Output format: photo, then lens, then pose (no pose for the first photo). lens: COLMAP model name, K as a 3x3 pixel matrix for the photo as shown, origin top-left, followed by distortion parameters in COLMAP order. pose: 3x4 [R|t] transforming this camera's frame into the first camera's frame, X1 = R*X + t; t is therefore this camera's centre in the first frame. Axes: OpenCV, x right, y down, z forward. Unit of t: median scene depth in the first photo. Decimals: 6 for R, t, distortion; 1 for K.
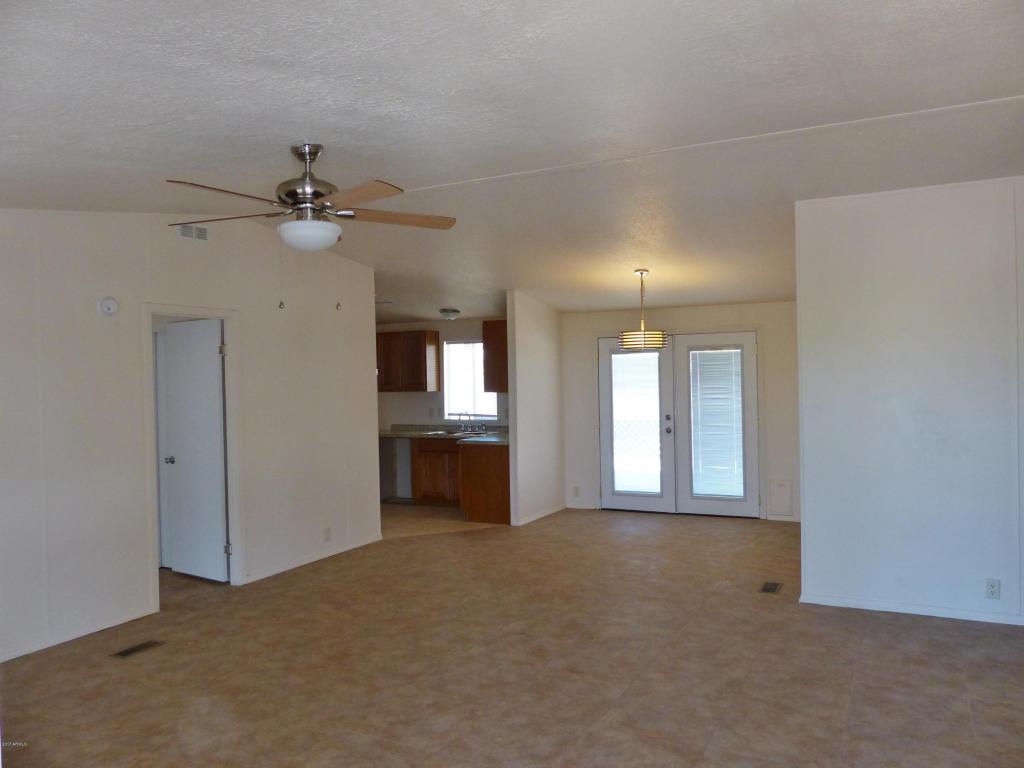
lens RADIAL K [[784.4, 0, 512.0], [0, 784.4, 384.0], [0, 0, 1]] dist [-0.003861, -0.005945]
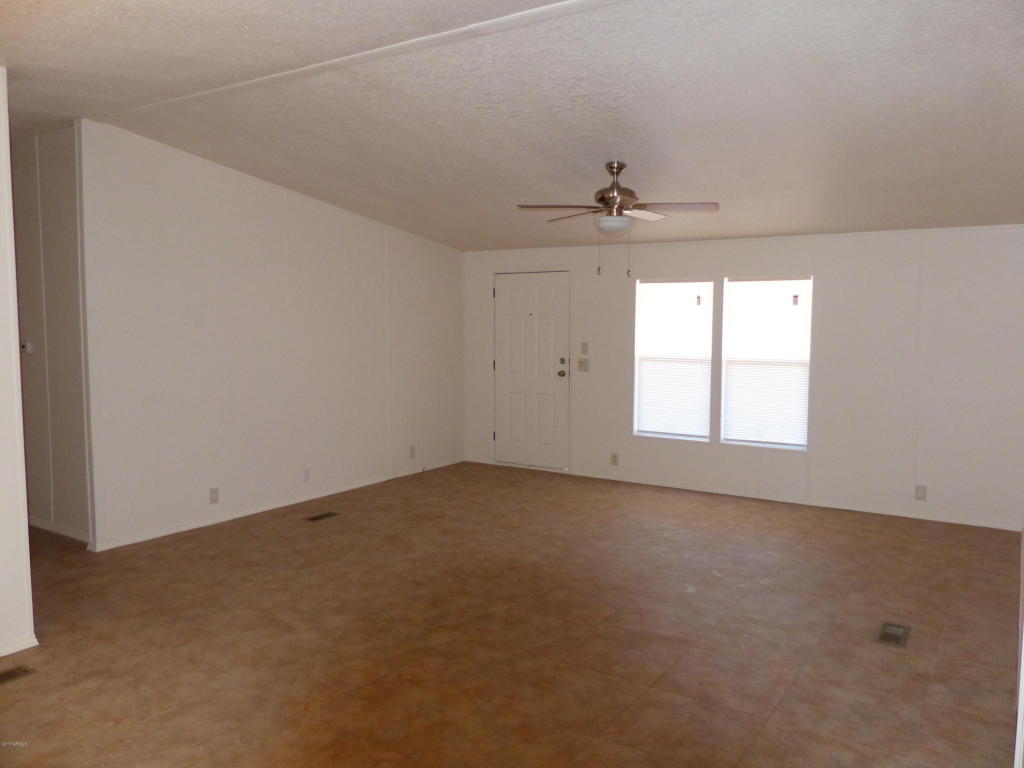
lens RADIAL K [[784.4, 0, 512.0], [0, 784.4, 384.0], [0, 0, 1]] dist [-0.003861, -0.005945]
pose [[-0.994168, 0.009393, 0.107436, -0.170719], [0.019224, 0.995680, 0.090840, -0.017534], [-0.106119, 0.092375, -0.990053, 1.974530]]
